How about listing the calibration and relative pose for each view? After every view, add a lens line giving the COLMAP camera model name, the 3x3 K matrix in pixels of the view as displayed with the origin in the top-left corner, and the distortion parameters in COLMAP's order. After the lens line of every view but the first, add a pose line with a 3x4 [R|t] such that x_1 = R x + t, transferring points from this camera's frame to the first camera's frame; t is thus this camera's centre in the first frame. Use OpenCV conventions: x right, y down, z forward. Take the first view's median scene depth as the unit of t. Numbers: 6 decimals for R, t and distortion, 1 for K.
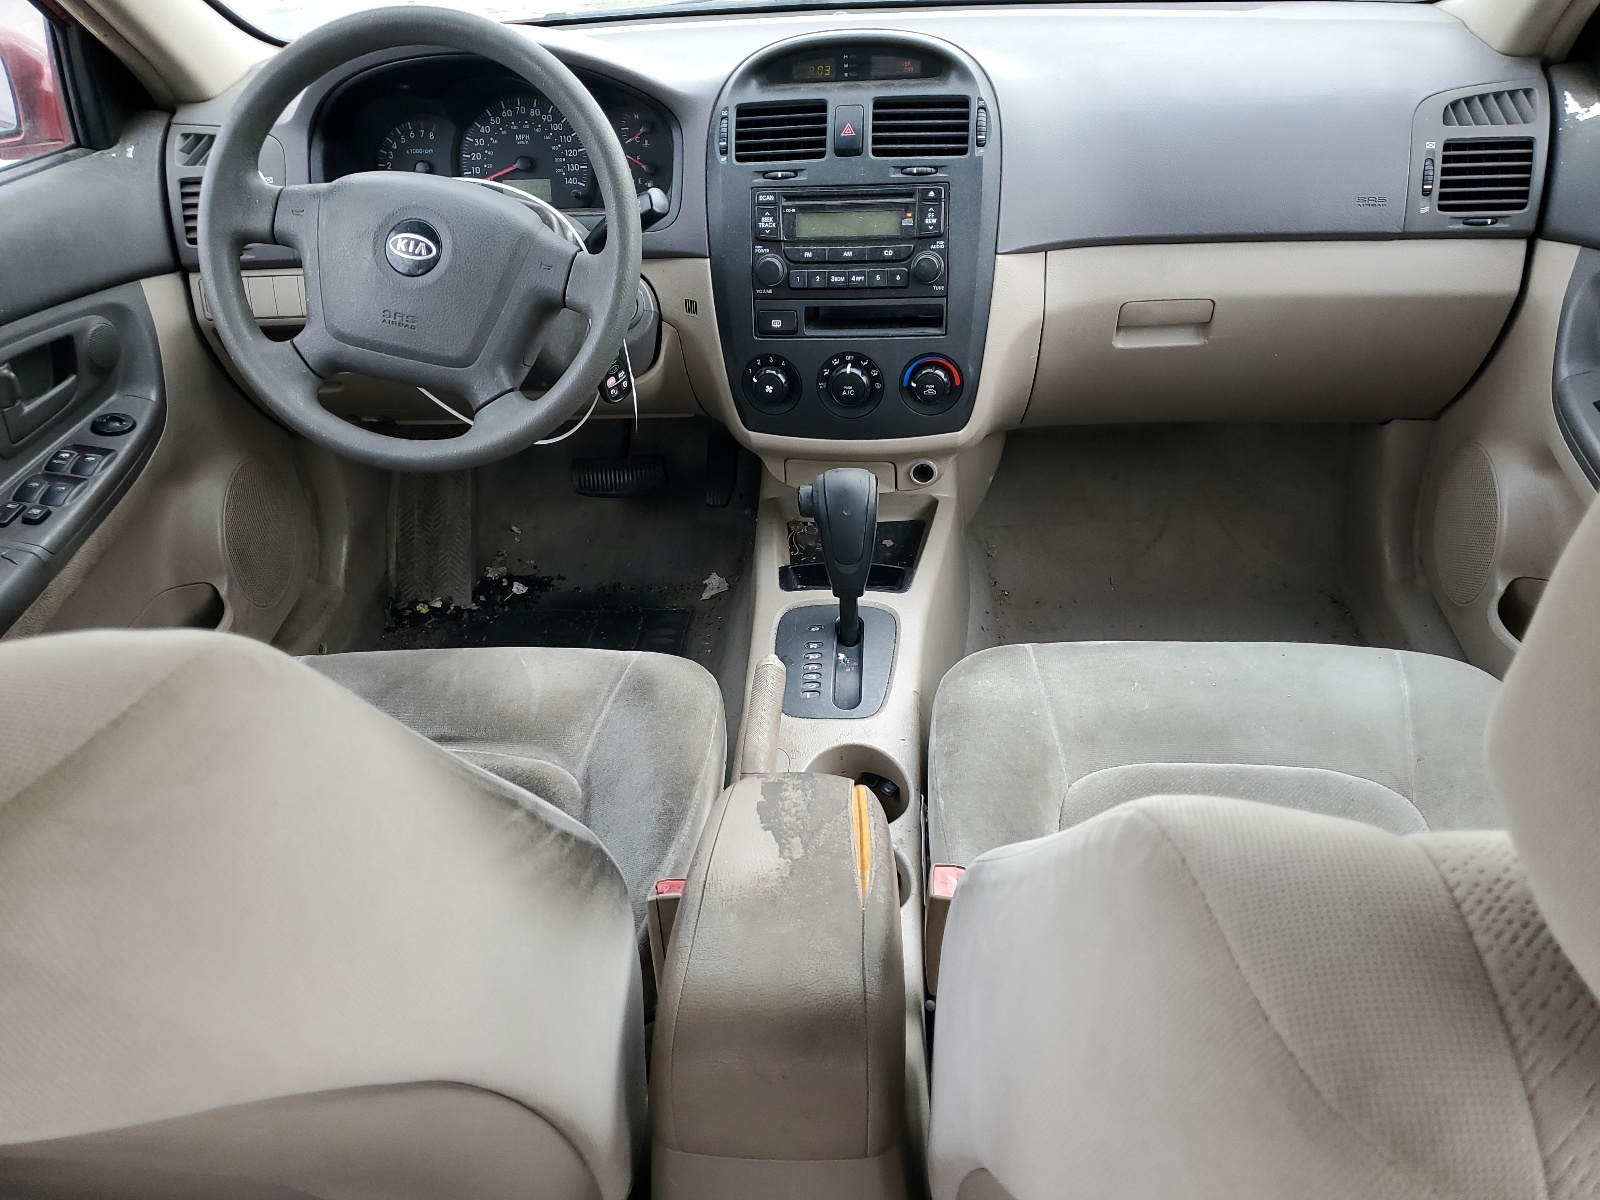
lens RADIAL K [[1228.4, 0, 796.6], [0, 1228.4, 599.2], [0, 0, 1]] dist [-0.008788, -0.002568]
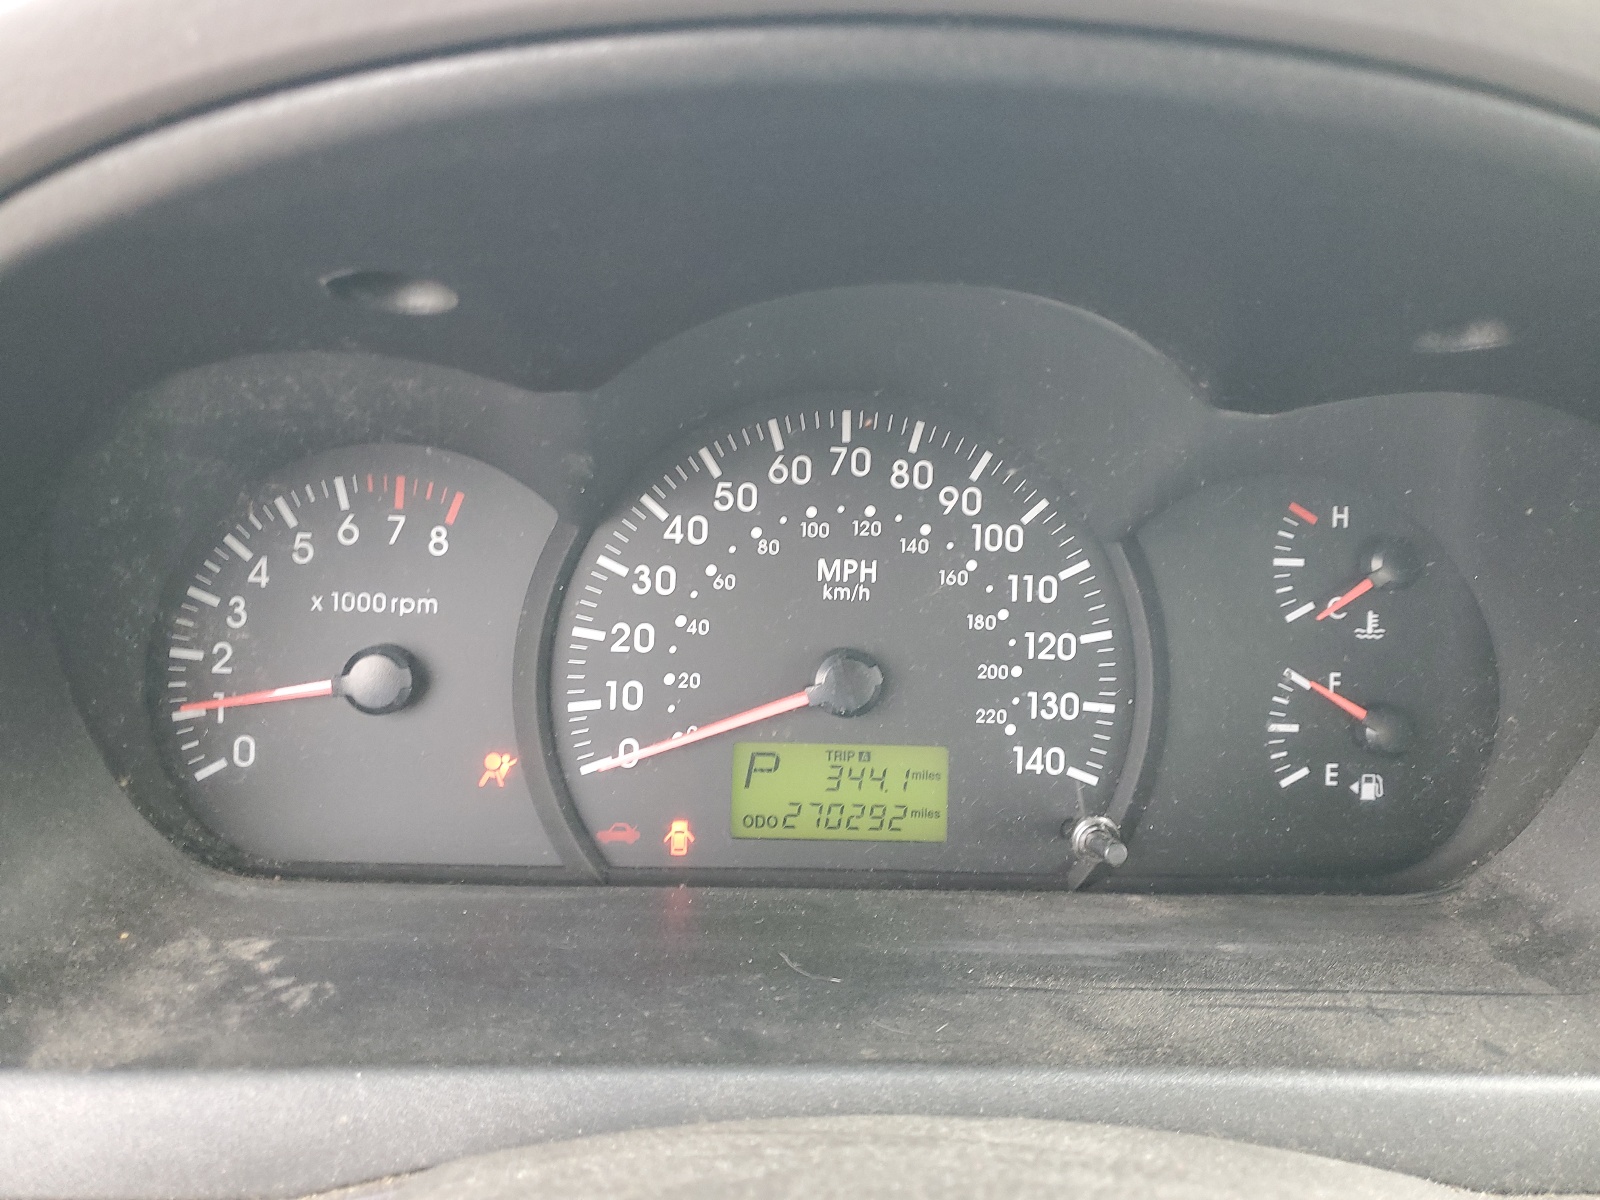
lens RADIAL K [[1228.4, 0, 798.8], [0, 1228.4, 602.1], [0, 0, 1]] dist [-0.008788, -0.002568]
pose [[0.947368, 0.028633, -0.318863, -0.160147], [-0.150384, 0.919071, -0.364271, -0.289345], [0.282628, 0.393051, 0.875004, 0.807838]]
